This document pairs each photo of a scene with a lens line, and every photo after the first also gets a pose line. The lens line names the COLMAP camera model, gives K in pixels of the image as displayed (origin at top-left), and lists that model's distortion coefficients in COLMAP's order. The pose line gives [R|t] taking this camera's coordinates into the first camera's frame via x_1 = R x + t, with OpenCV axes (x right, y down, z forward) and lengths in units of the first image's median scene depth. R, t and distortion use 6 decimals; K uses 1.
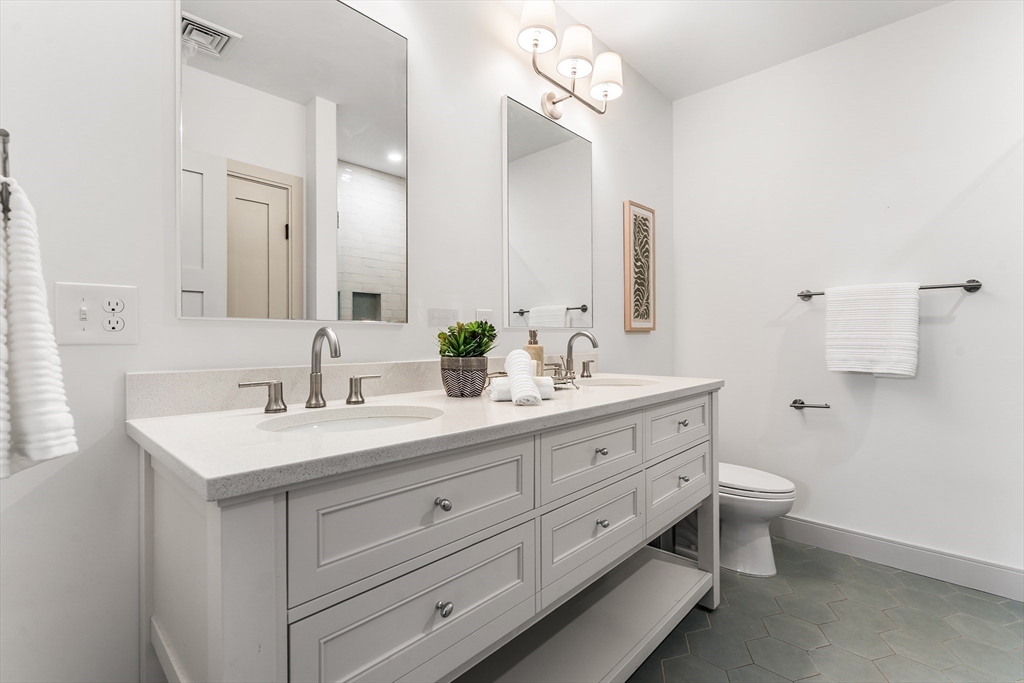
lens RADIAL K [[447.4, 0, 512.5], [0, 447.4, 337.9], [0, 0, 1]] dist [0.004182, 0.000400]
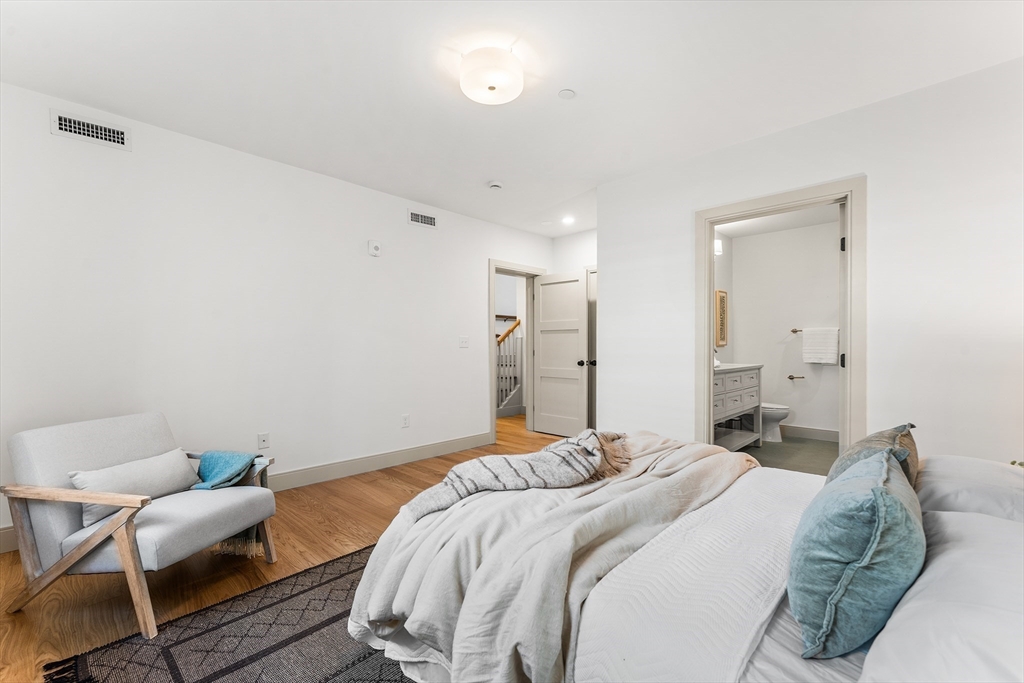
lens RADIAL K [[425.3, 0, 511.8], [0, 425.3, 346.1], [0, 0, 1]] dist [0.001243, 0.000333]
pose [[0.999895, 0.003477, -0.014095, -0.869644], [-0.003578, 0.999968, -0.007121, 0.005880], [0.014070, 0.007171, 0.999875, -1.368605]]
